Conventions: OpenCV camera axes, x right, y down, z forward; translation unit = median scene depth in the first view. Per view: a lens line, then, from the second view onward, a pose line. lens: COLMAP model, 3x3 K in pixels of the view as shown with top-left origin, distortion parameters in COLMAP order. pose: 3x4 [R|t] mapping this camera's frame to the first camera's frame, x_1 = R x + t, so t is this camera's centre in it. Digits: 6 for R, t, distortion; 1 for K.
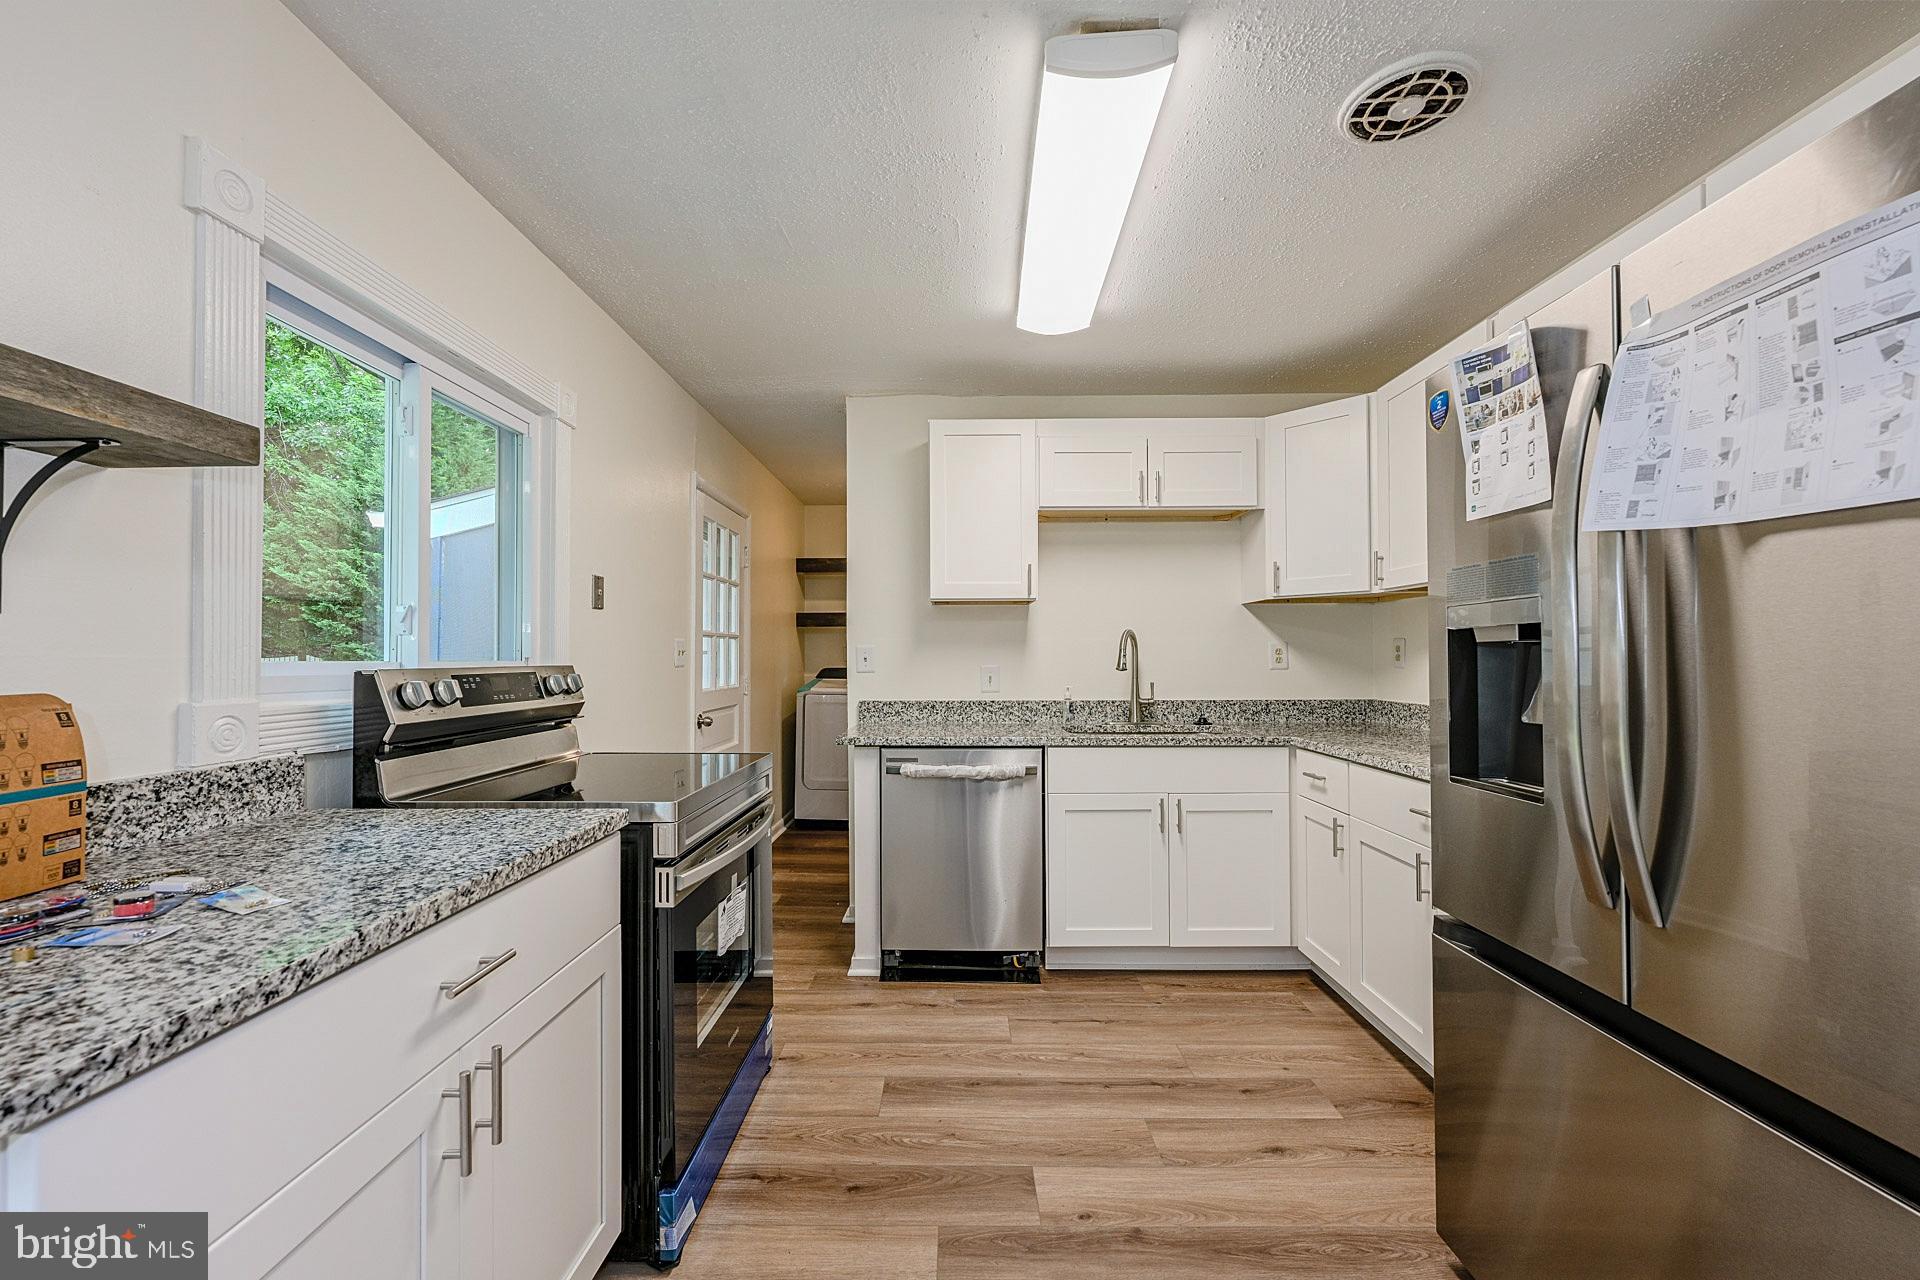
lens RADIAL K [[761.0, 0, 953.1], [0, 761.0, 650.7], [0, 0, 1]] dist [-0.000779, -0.000289]
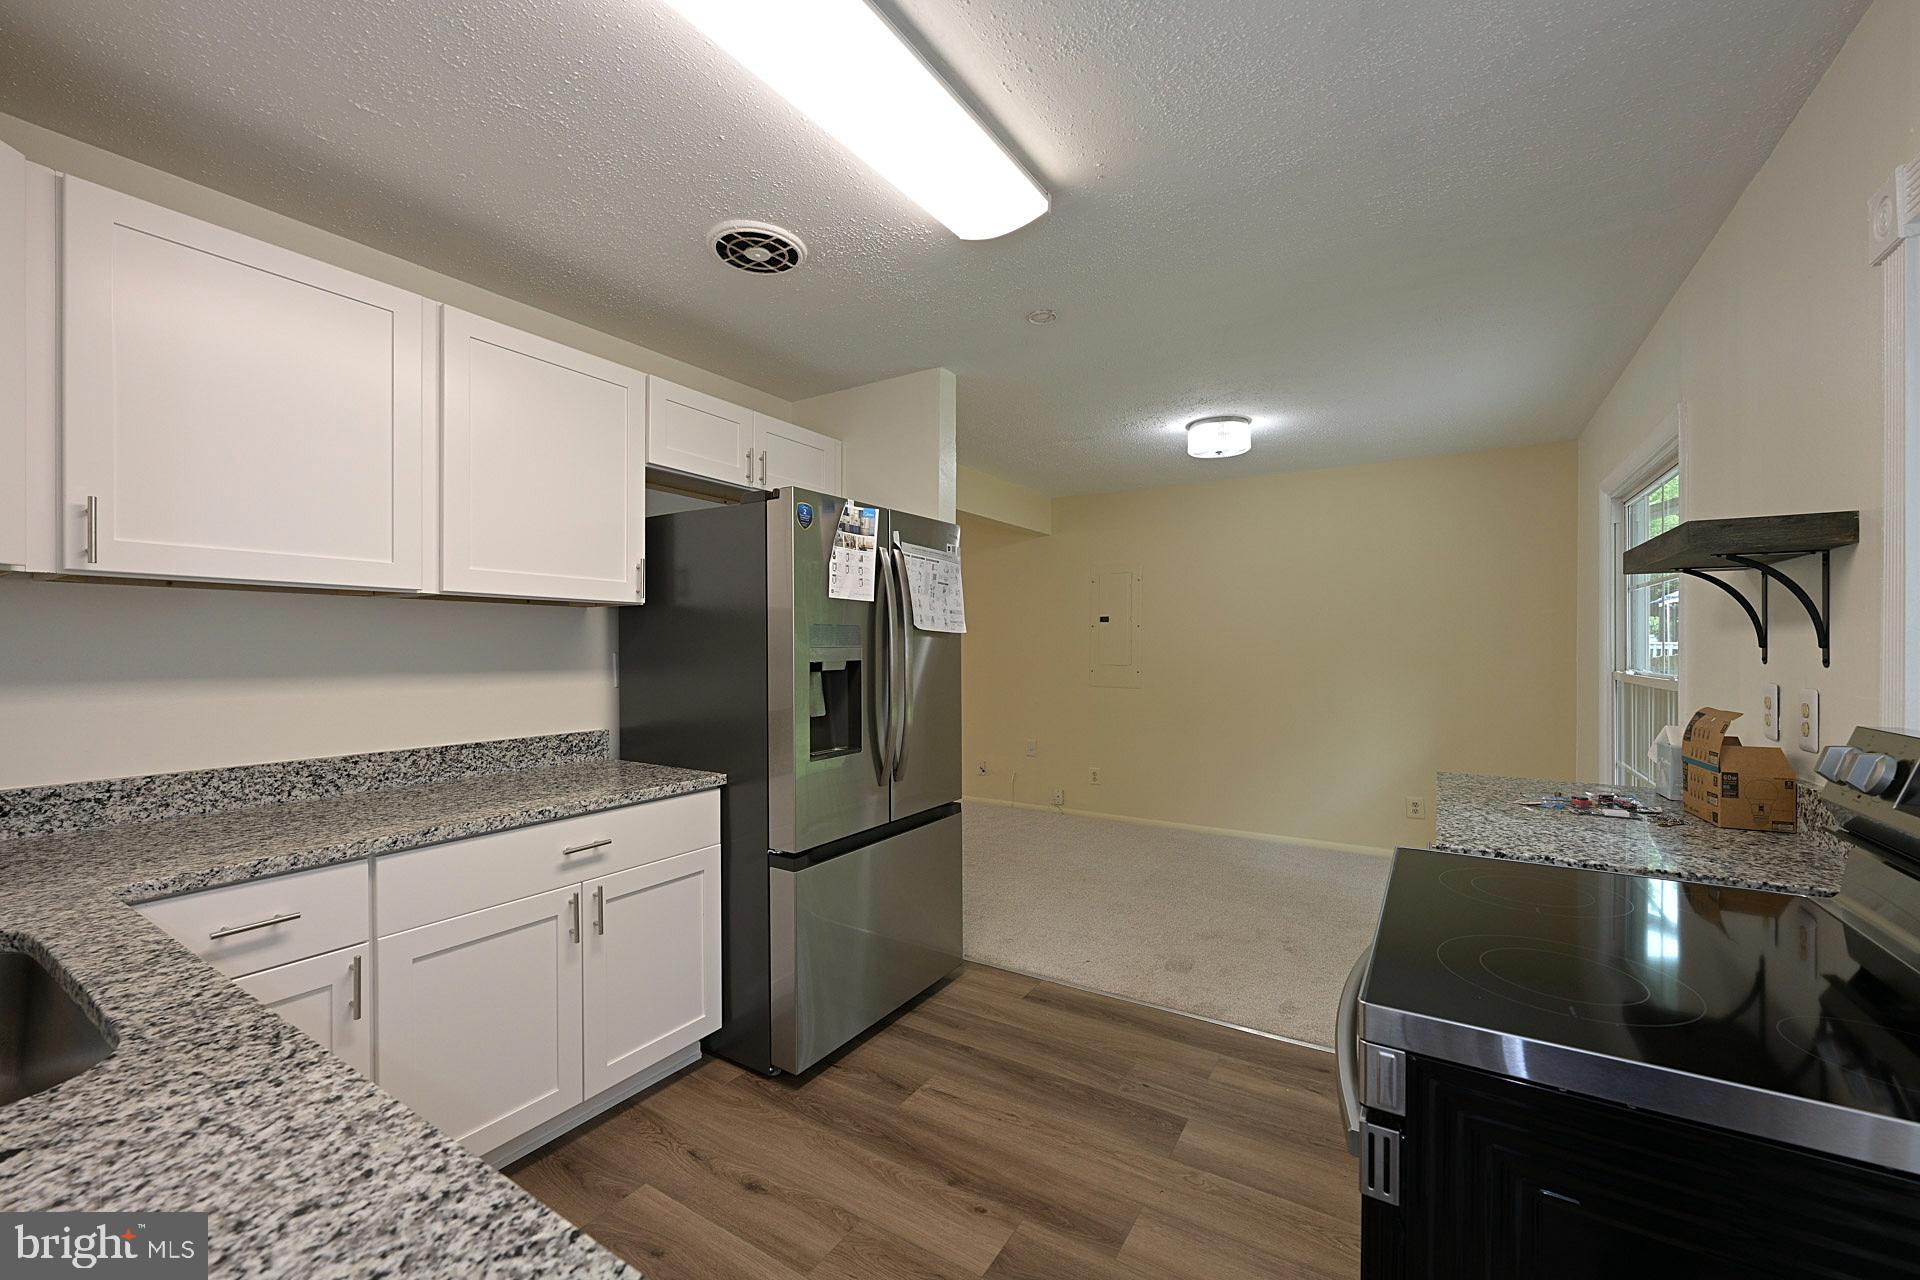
lens RADIAL K [[761.0, 0, 956.6], [0, 761.0, 651.3], [0, 0, 1]] dist [-0.000779, -0.000289]
pose [[-0.850577, 0.001141, 0.525850, -0.310957], [-0.000118, 0.999997, -0.002361, -0.036127], [-0.525851, -0.002070, -0.850574, 1.650742]]
